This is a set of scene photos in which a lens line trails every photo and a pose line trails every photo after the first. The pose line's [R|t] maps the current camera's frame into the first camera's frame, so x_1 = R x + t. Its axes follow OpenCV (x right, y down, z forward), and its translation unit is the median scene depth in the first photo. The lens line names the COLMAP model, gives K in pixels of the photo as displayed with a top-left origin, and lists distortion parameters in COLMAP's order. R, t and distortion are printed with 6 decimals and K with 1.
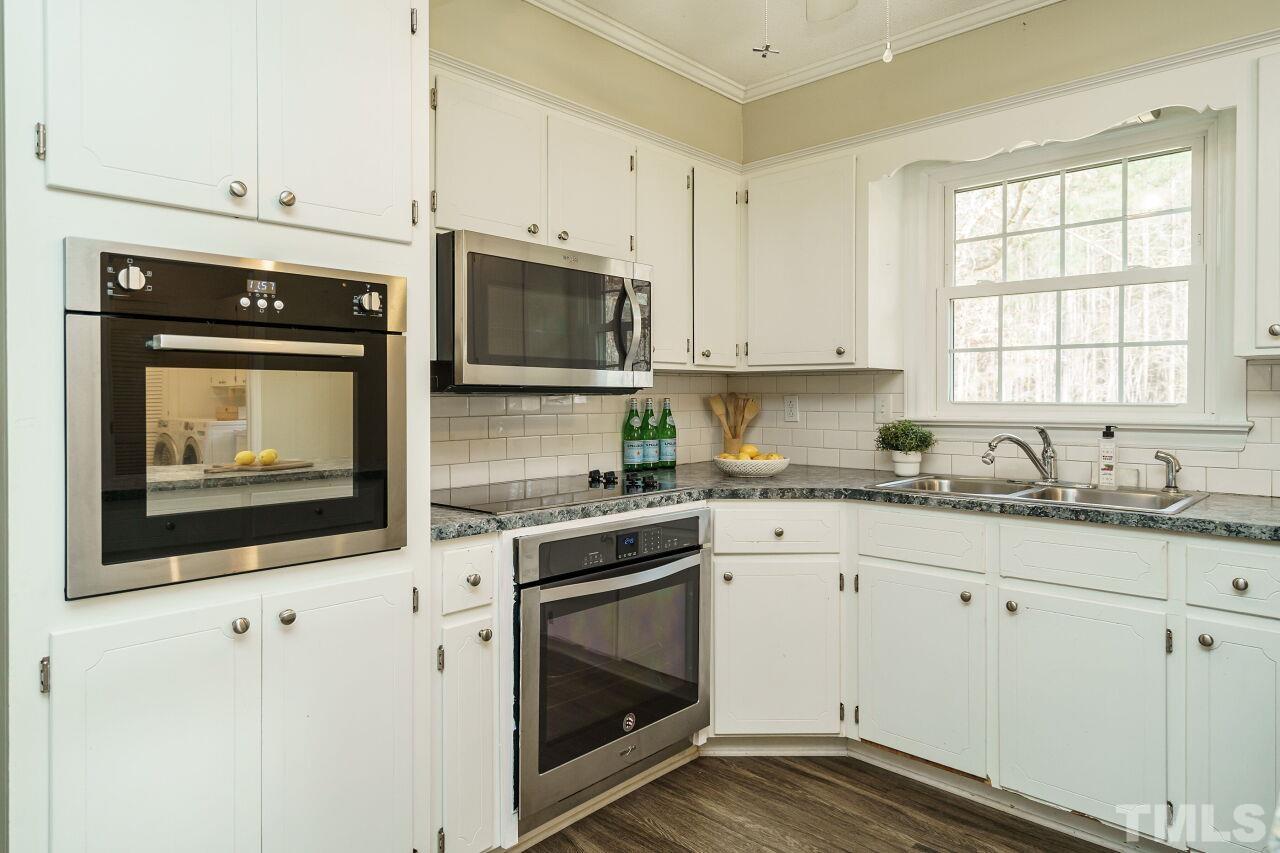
lens RADIAL K [[755.9, 0, 641.5], [0, 755.9, 400.5], [0, 0, 1]] dist [-0.000716, 0.001131]
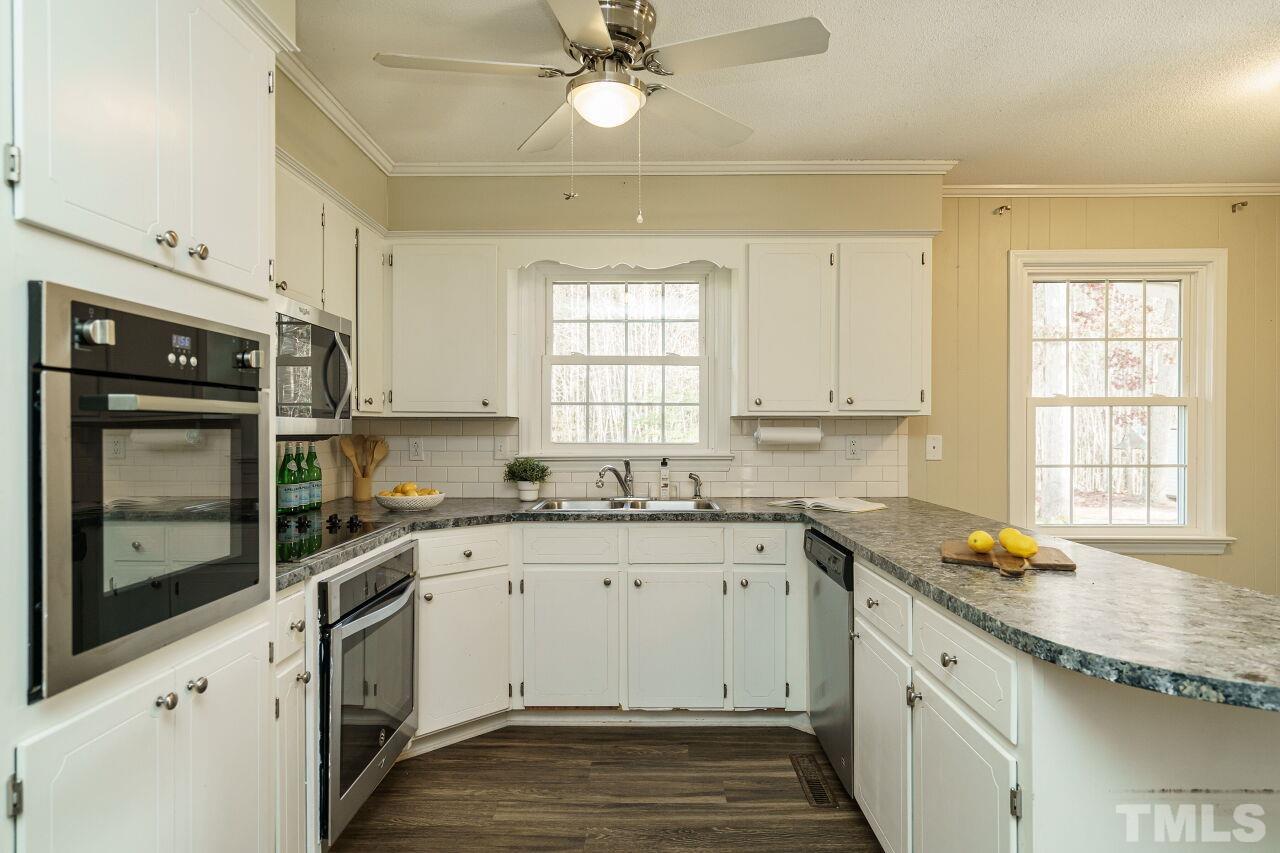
lens RADIAL K [[731.4, 0, 627.9], [0, 731.4, 429.4], [0, 0, 1]] dist [-0.002964, -0.001660]
pose [[0.737043, -0.001768, 0.675844, -0.427416], [0.003811, 0.999992, -0.001540, -0.022003], [-0.675835, 0.003711, 0.737043, -0.035642]]
